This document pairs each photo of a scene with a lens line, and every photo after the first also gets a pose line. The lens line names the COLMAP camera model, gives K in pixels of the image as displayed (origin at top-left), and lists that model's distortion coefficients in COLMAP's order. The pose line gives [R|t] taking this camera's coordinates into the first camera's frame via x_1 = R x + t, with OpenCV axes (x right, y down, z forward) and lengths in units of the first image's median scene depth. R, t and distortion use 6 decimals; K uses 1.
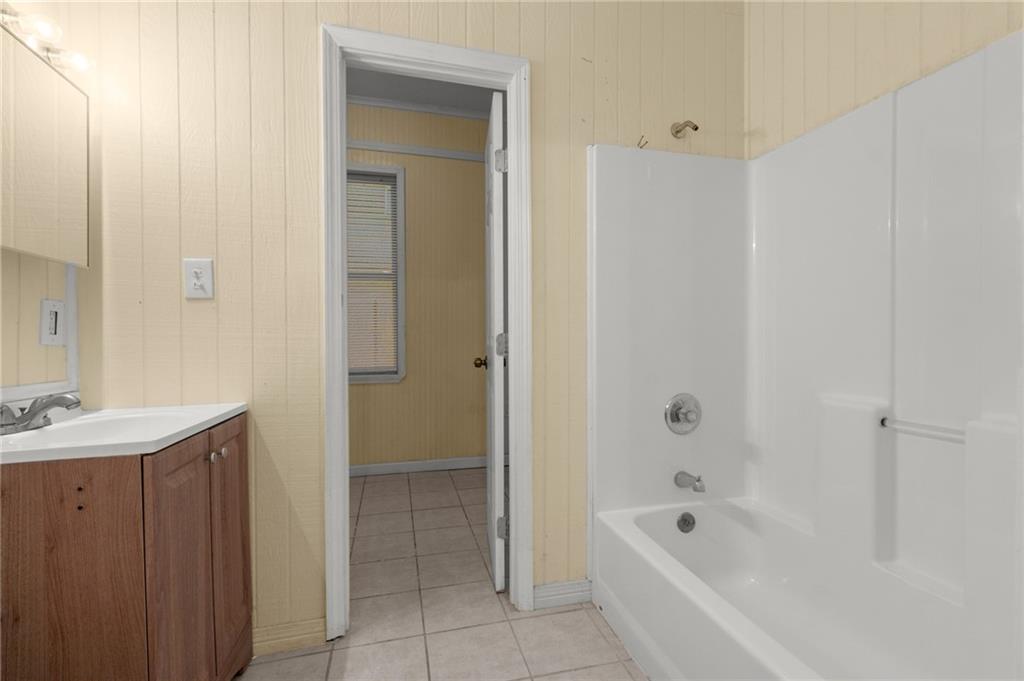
lens RADIAL K [[472.0, 0, 513.4], [0, 472.0, 342.0], [0, 0, 1]] dist [0.005542, 0.000364]
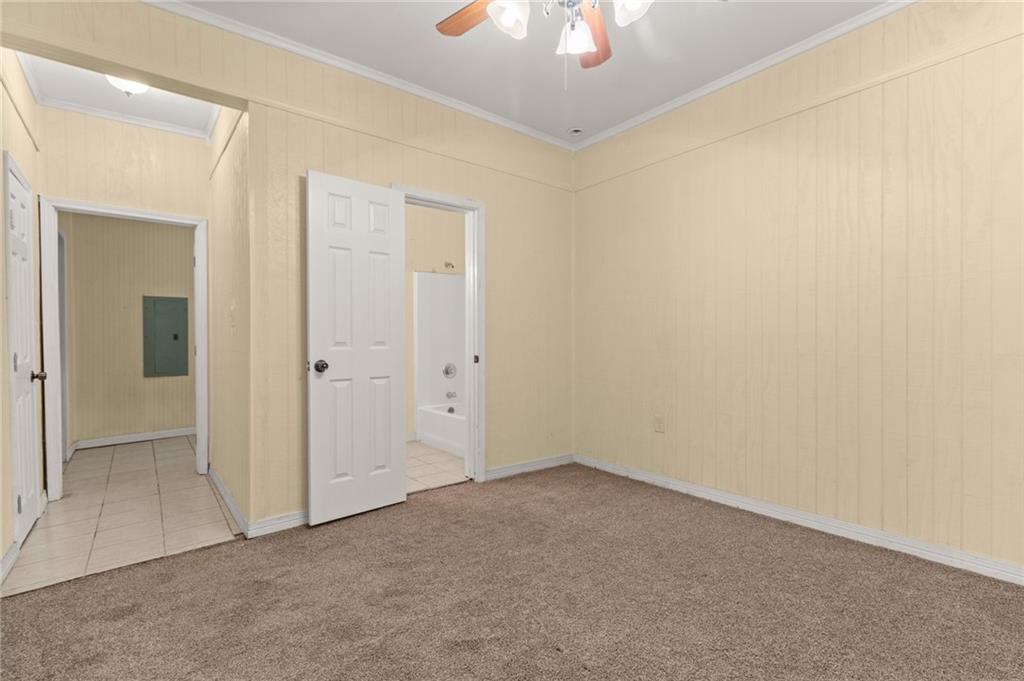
lens RADIAL K [[472.0, 0, 512.4], [0, 472.0, 341.1], [0, 0, 1]] dist [0.005542, 0.000364]
pose [[0.915838, 0.002174, 0.401542, -0.381068], [-0.001283, 0.999996, -0.002488, -0.005504], [-0.401545, 0.001763, 0.915837, -1.567560]]
